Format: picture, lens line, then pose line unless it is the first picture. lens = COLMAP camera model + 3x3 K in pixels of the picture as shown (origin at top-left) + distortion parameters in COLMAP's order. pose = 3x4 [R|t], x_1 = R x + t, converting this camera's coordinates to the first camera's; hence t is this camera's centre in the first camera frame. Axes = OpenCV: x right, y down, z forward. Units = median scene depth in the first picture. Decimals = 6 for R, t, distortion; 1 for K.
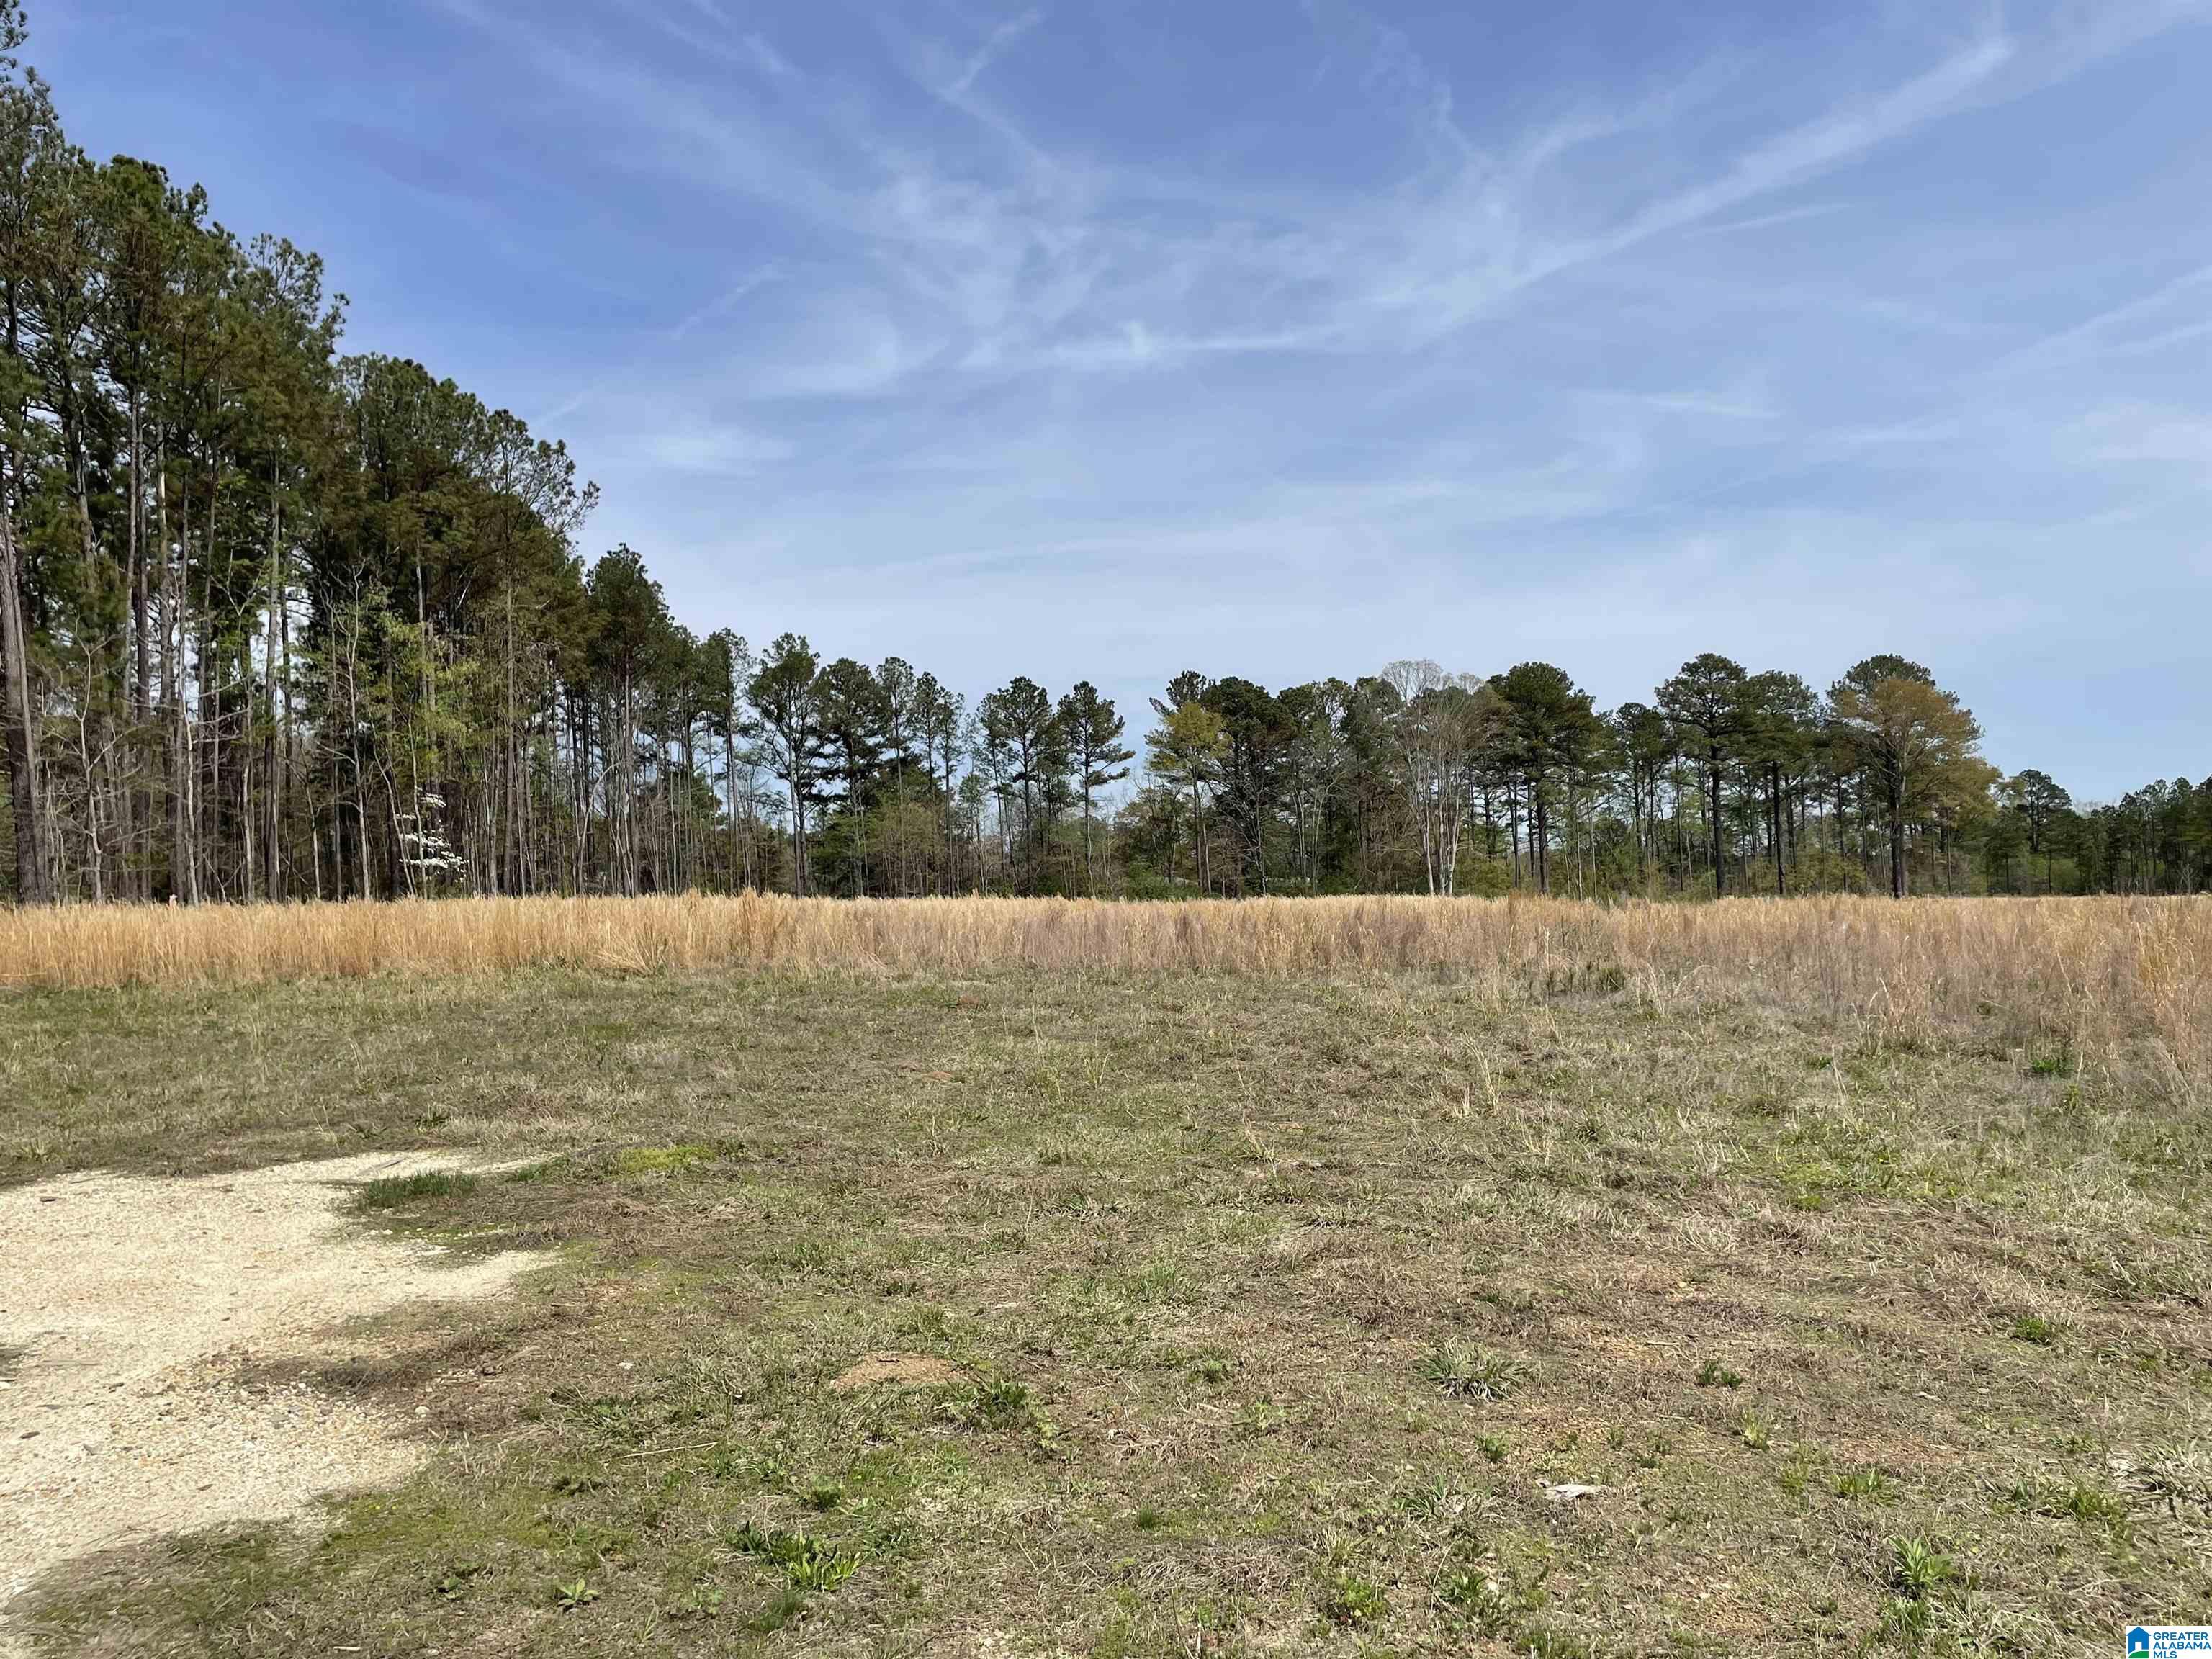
lens RADIAL K [[1654.7, 0, 1112.0], [0, 1654.7, 828.9], [0, 0, 1]] dist [0.086042, -0.110088]
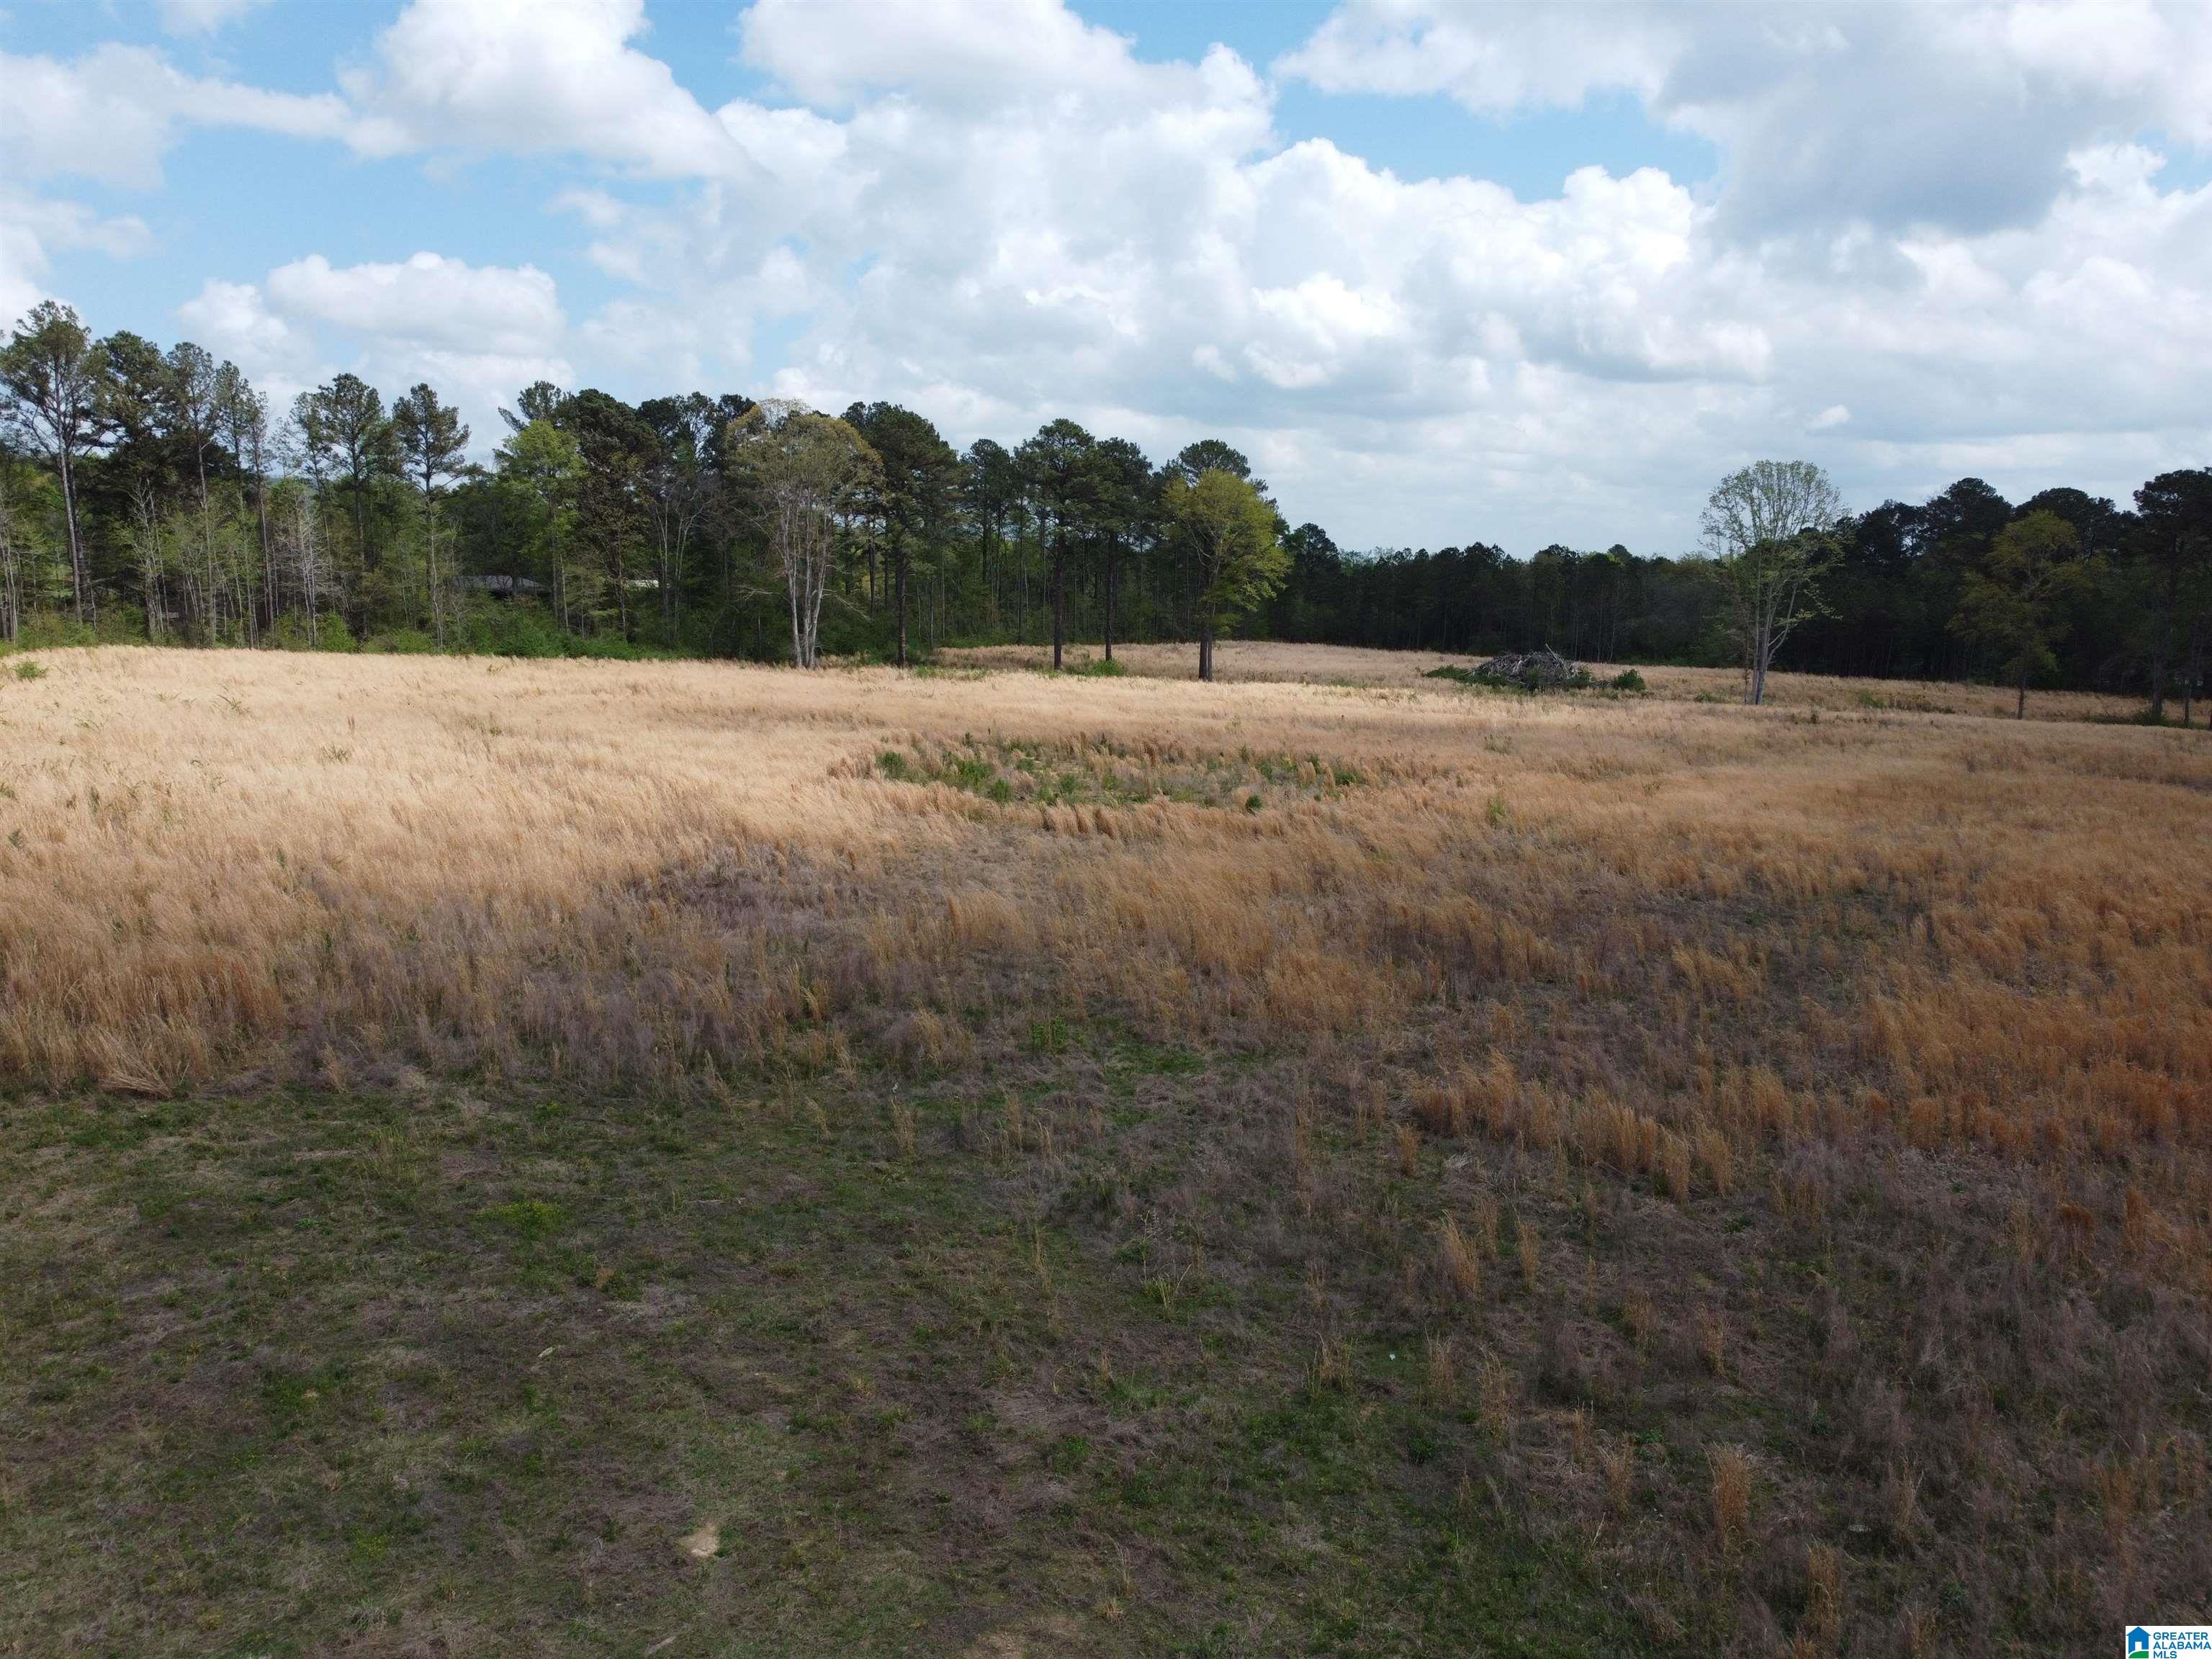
lens RADIAL K [[1669.5, 0, 1101.5], [0, 1669.5, 824.3], [0, 0, 1]] dist [0.001064, -0.002313]
pose [[0.923765, 0.005109, 0.382927, -0.023252], [-0.080461, 0.980181, 0.181026, -0.049126], [-0.374413, -0.198036, 0.905868, -0.012494]]
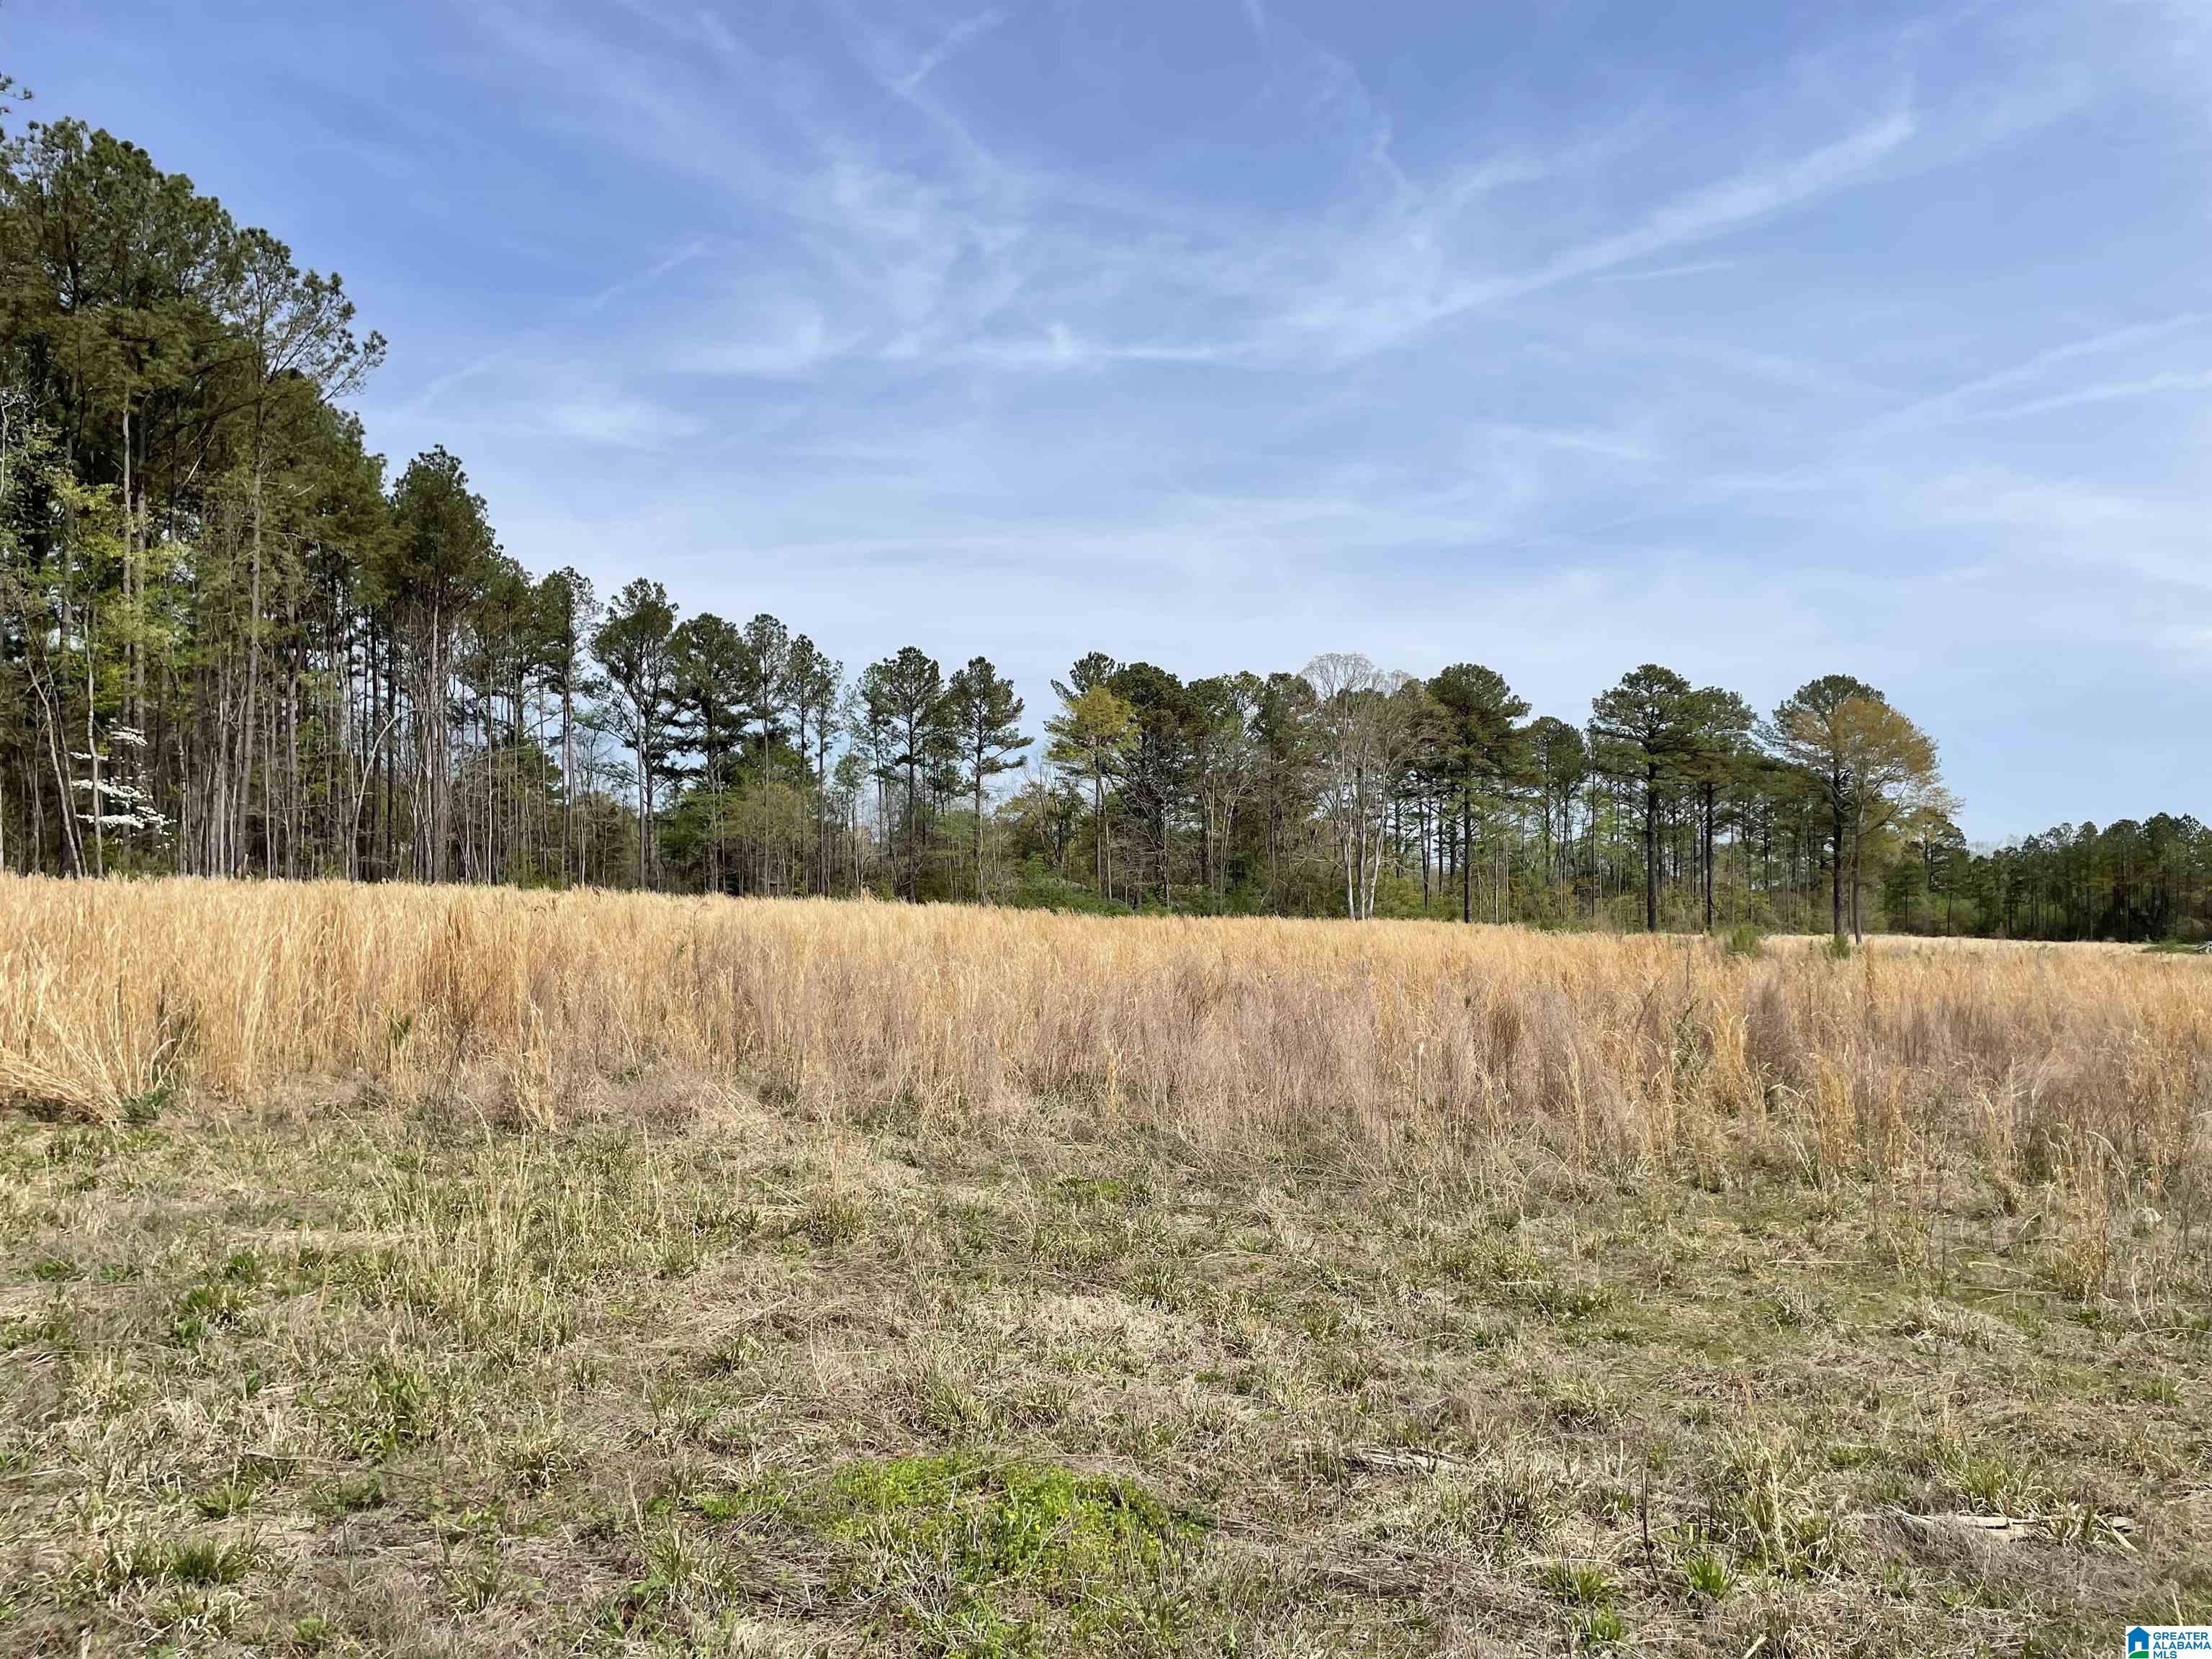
lens RADIAL K [[1654.7, 0, 1122.2], [0, 1654.7, 843.0], [0, 0, 1]] dist [0.086042, -0.110088]
pose [[0.995170, 0.045413, 0.087026, -0.014271], [-0.046132, 0.998916, 0.006264, 0.002415], [-0.086647, -0.010248, 0.996186, 0.101444]]
